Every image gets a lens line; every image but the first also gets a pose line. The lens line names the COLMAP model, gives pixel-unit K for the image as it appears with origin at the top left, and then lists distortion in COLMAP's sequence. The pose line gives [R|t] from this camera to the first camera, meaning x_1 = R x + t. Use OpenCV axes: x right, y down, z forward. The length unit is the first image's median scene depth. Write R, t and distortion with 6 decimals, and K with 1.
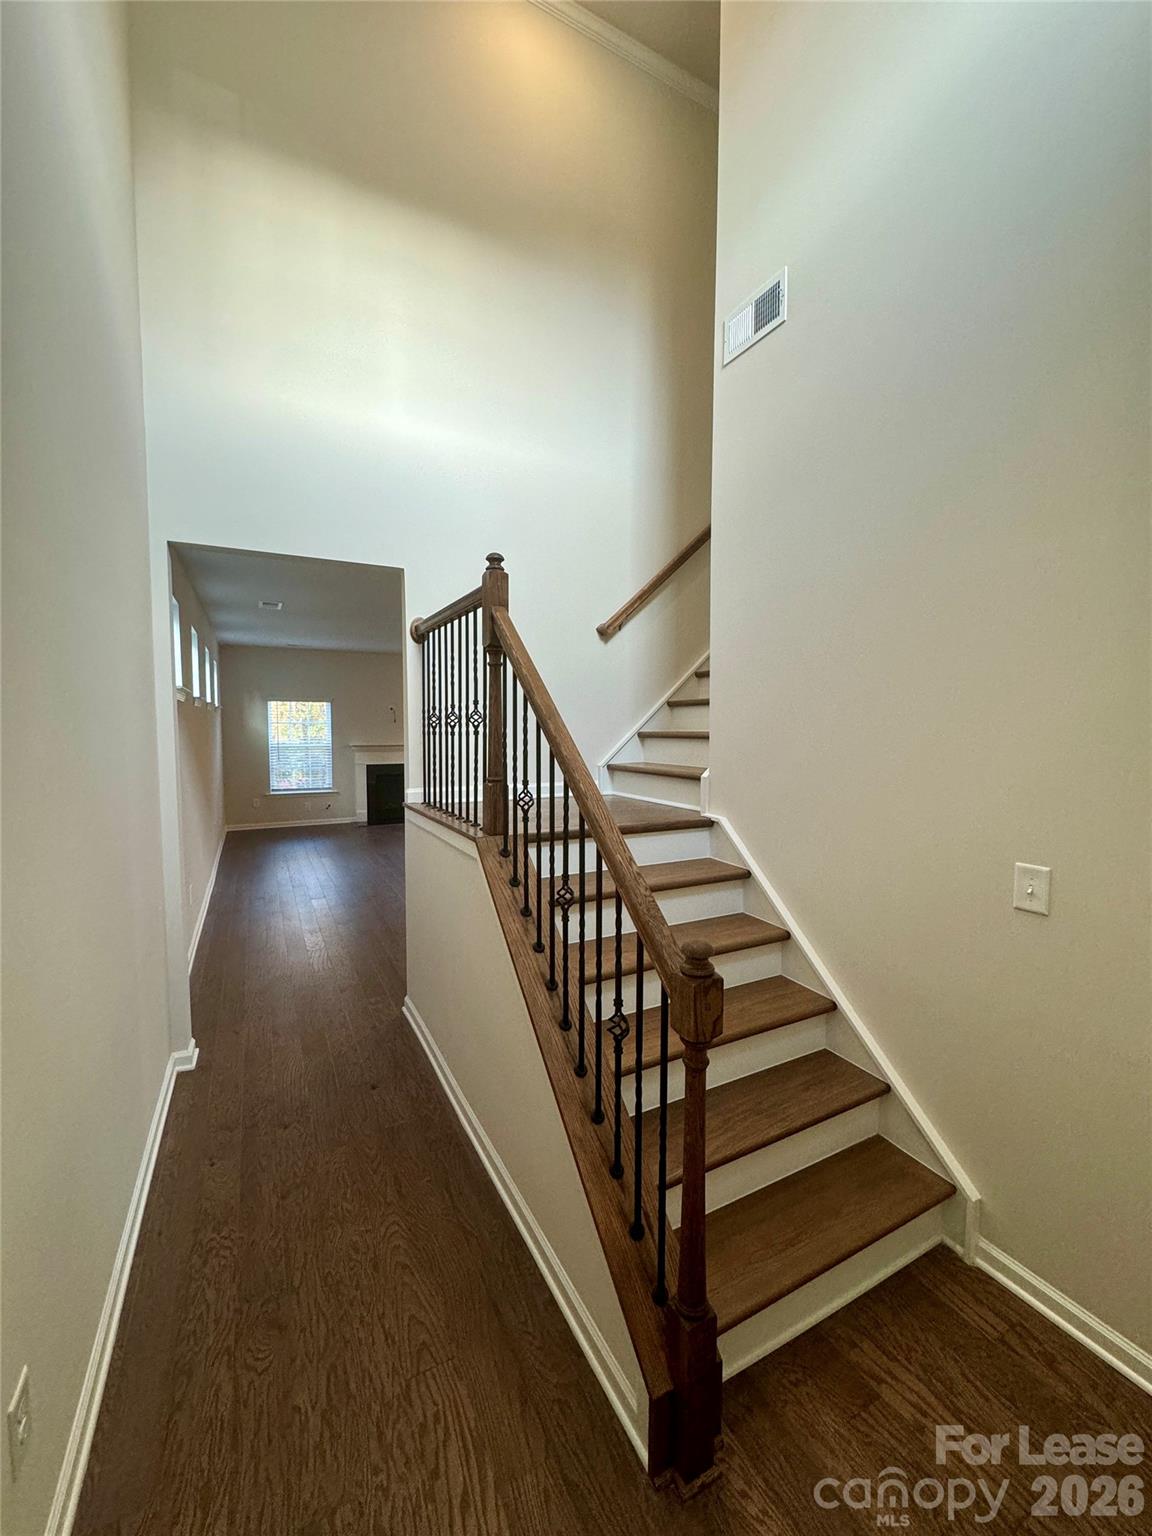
lens RADIAL K [[614.8, 0, 571.5], [0, 614.8, 763.5], [0, 0, 1]] dist [-0.003759, -0.000367]
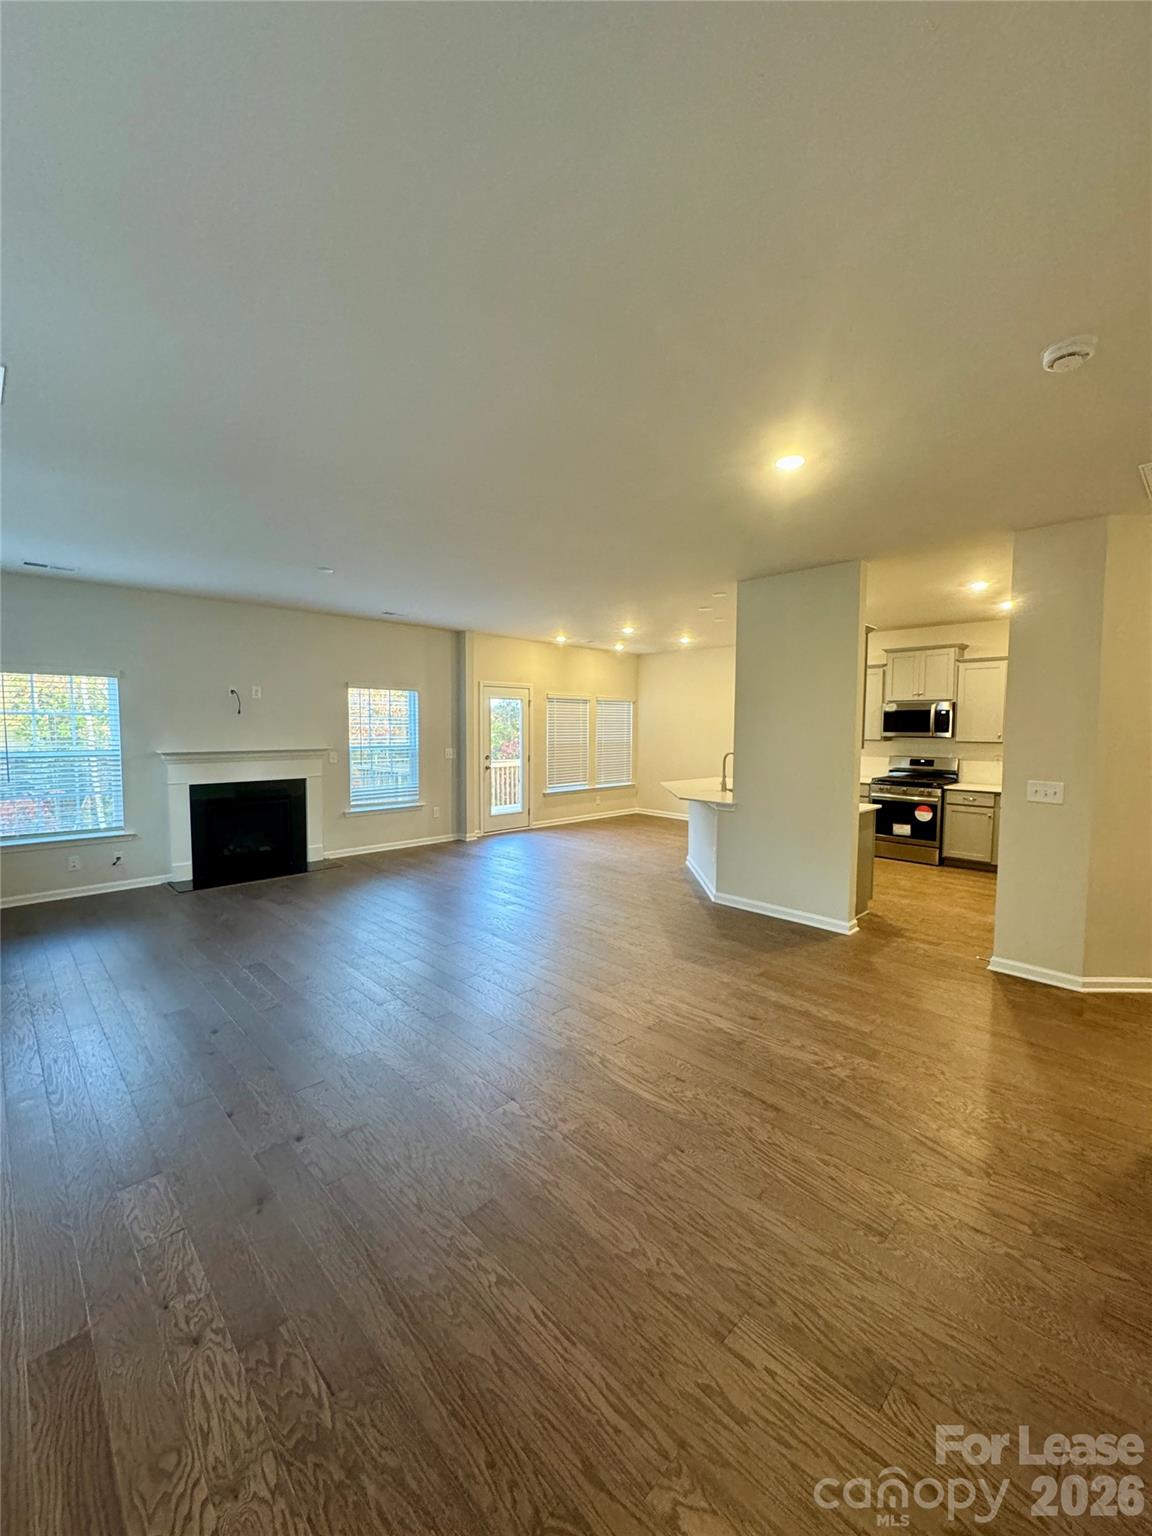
lens RADIAL K [[614.8, 0, 581.0], [0, 614.8, 763.5], [0, 0, 1]] dist [-0.003759, -0.000367]
pose [[0.954680, -0.018817, 0.297038, -0.149788], [0.020623, 0.999783, -0.002949, -0.009162], [-0.296918, 0.008941, 0.954861, 0.323639]]
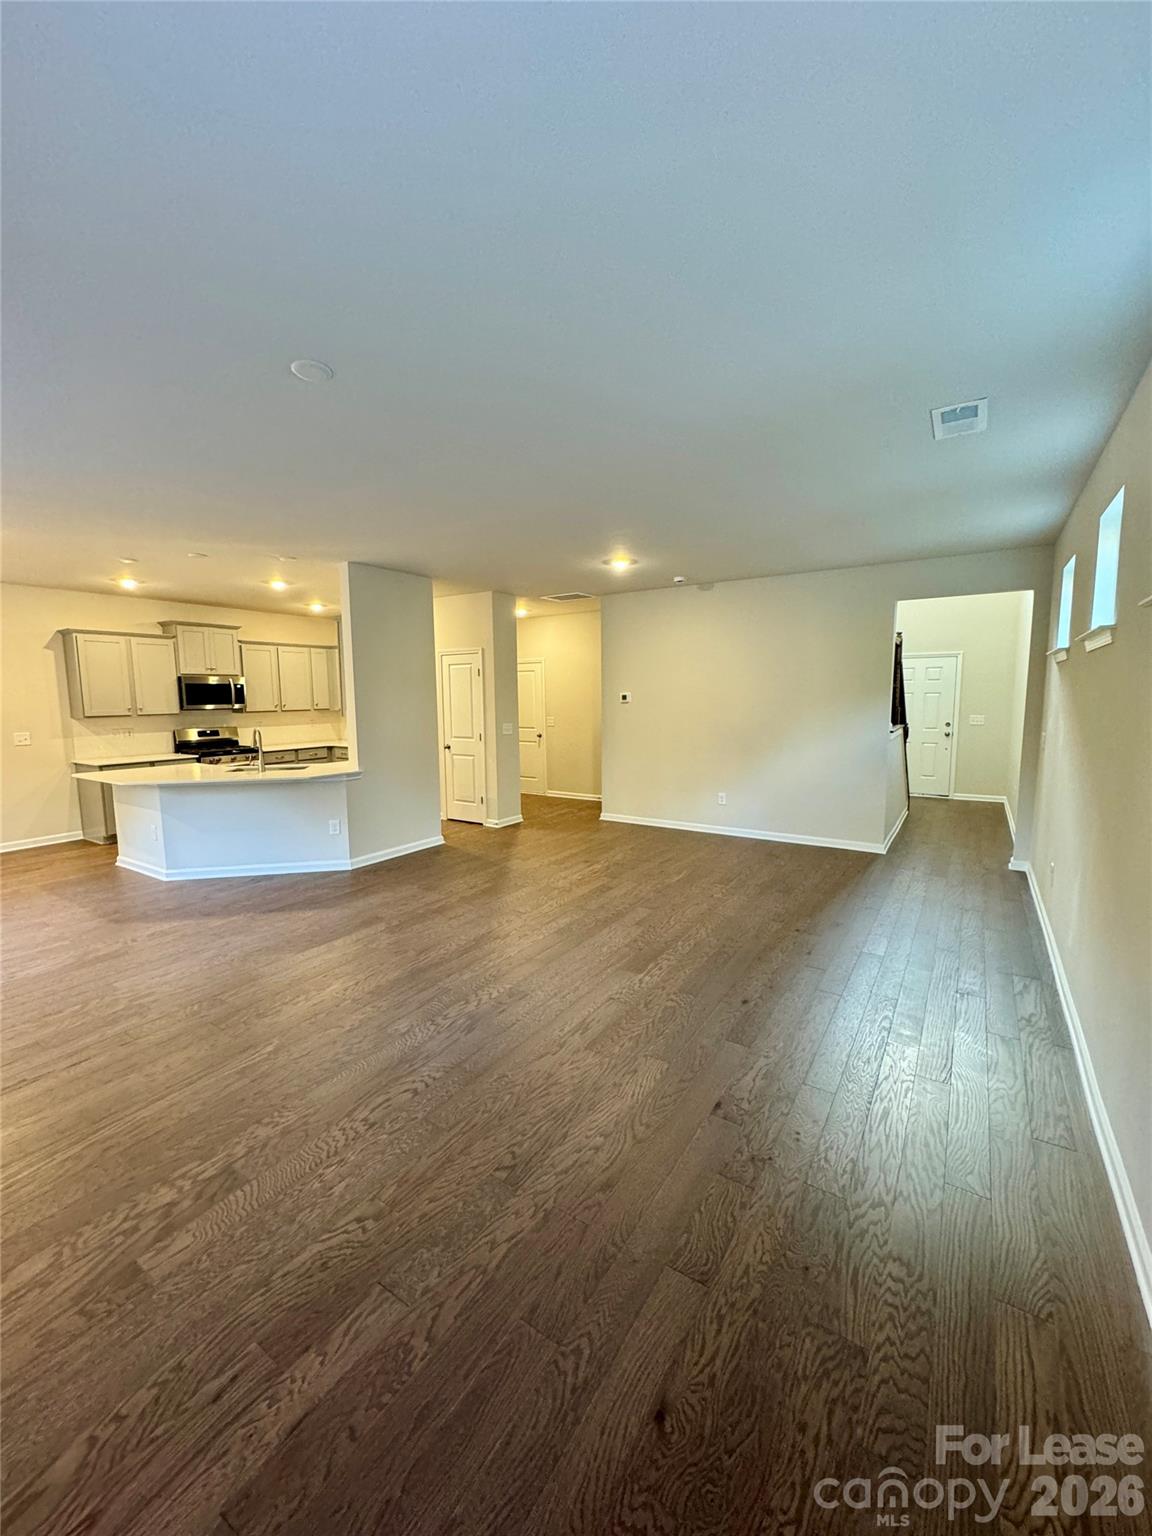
lens RADIAL K [[614.8, 0, 578.5], [0, 614.8, 764.7], [0, 0, 1]] dist [-0.003759, -0.000367]
pose [[-0.500071, -0.096674, 0.860571, -0.454746], [0.066150, 0.986582, 0.149269, -0.050249], [-0.863454, 0.131571, -0.486966, 0.888621]]
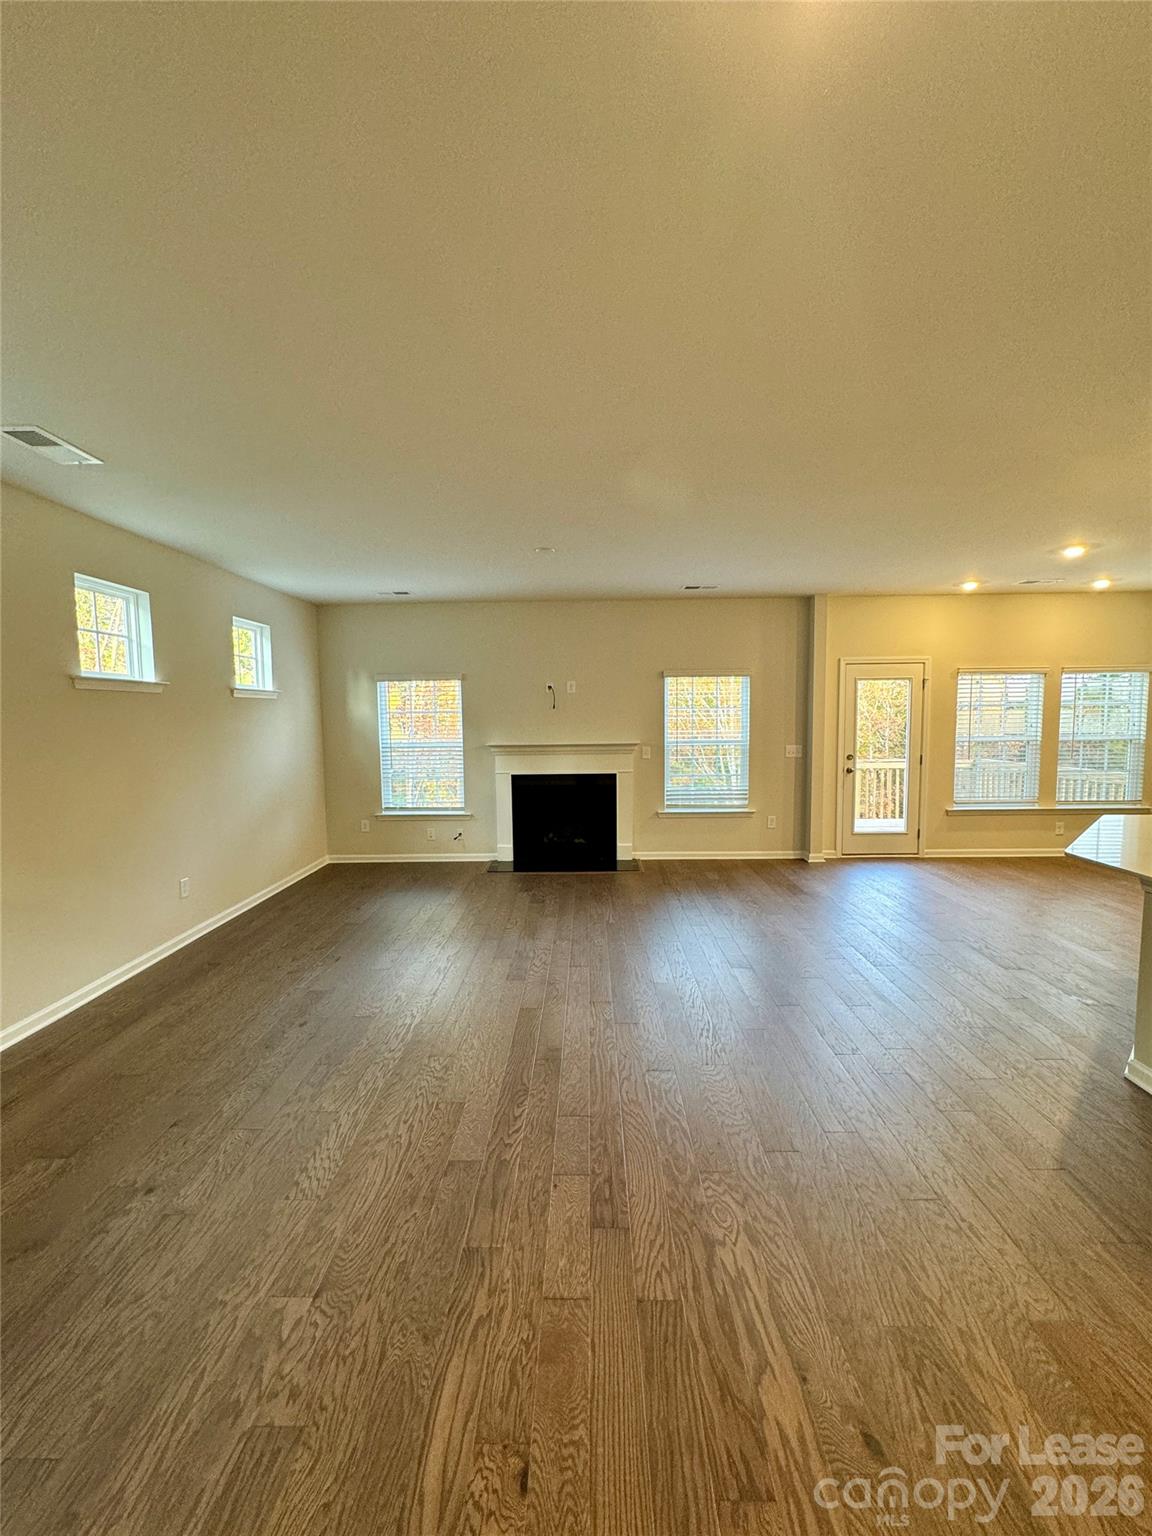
lens RADIAL K [[614.8, 0, 574.5], [0, 614.8, 761.7], [0, 0, 1]] dist [-0.003759, -0.000367]
pose [[0.877426, 0.019512, -0.479315, 0.036963], [-0.016098, 0.999807, 0.011232, -0.020463], [0.479442, -0.002140, 0.877571, 0.464423]]
